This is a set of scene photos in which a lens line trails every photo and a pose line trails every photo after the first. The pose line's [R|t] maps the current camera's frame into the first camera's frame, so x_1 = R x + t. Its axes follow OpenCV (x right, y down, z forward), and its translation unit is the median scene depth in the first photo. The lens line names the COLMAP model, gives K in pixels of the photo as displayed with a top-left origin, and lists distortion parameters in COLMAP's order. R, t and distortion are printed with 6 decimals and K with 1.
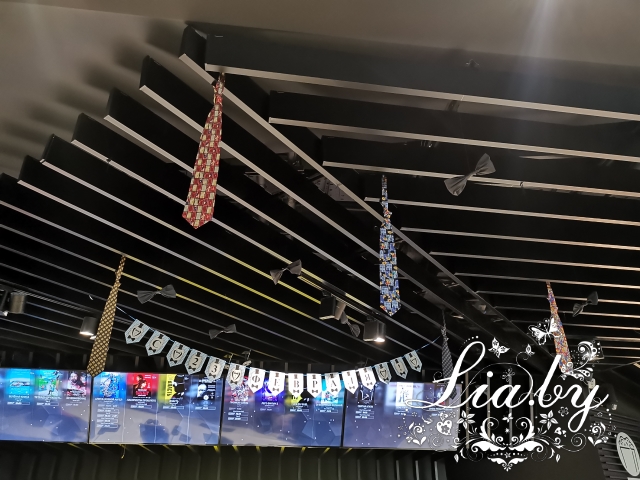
lens RADIAL K [[487.1, 0, 326.7], [0, 487.1, 240.3], [0, 0, 1]] dist [0.060153, -0.058025]
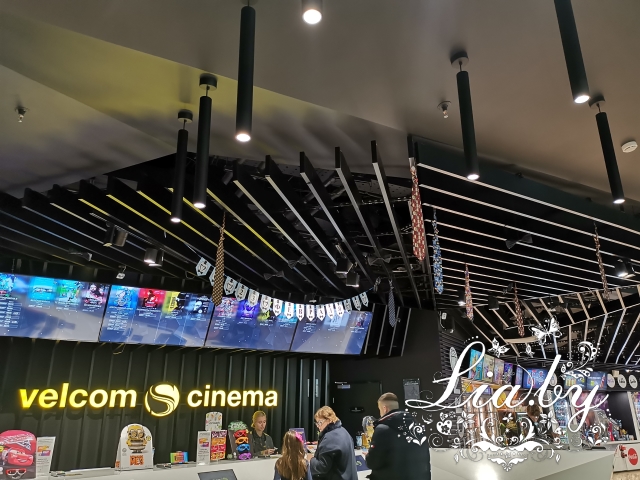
lens RADIAL K [[487.1, 0, 326.7], [0, 487.1, 240.3], [0, 0, 1]] dist [0.060153, -0.058025]
pose [[0.913499, 0.119962, 0.388752, -0.469411], [-0.193127, 0.968880, 0.154836, -0.114942], [-0.358080, -0.216521, 0.908239, -0.218608]]
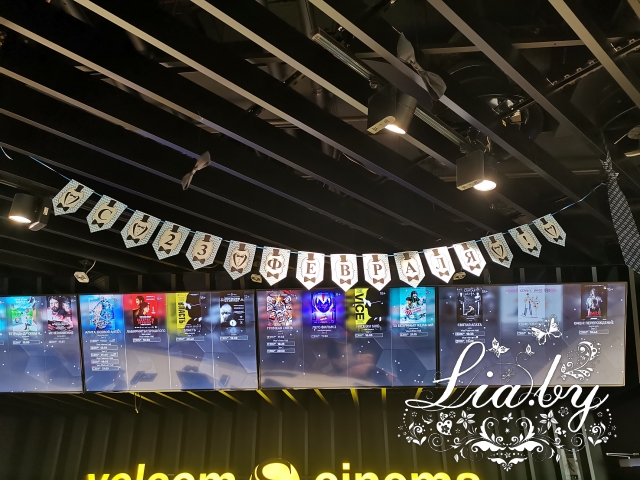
lens RADIAL K [[487.1, 0, 326.7], [0, 487.1, 240.3], [0, 0, 1]] dist [0.060153, -0.058025]
pose [[0.980238, -0.093764, -0.174187, 0.017345], [0.102719, 0.993776, 0.043108, 0.191333], [0.169061, -0.060149, 0.983768, 0.354094]]
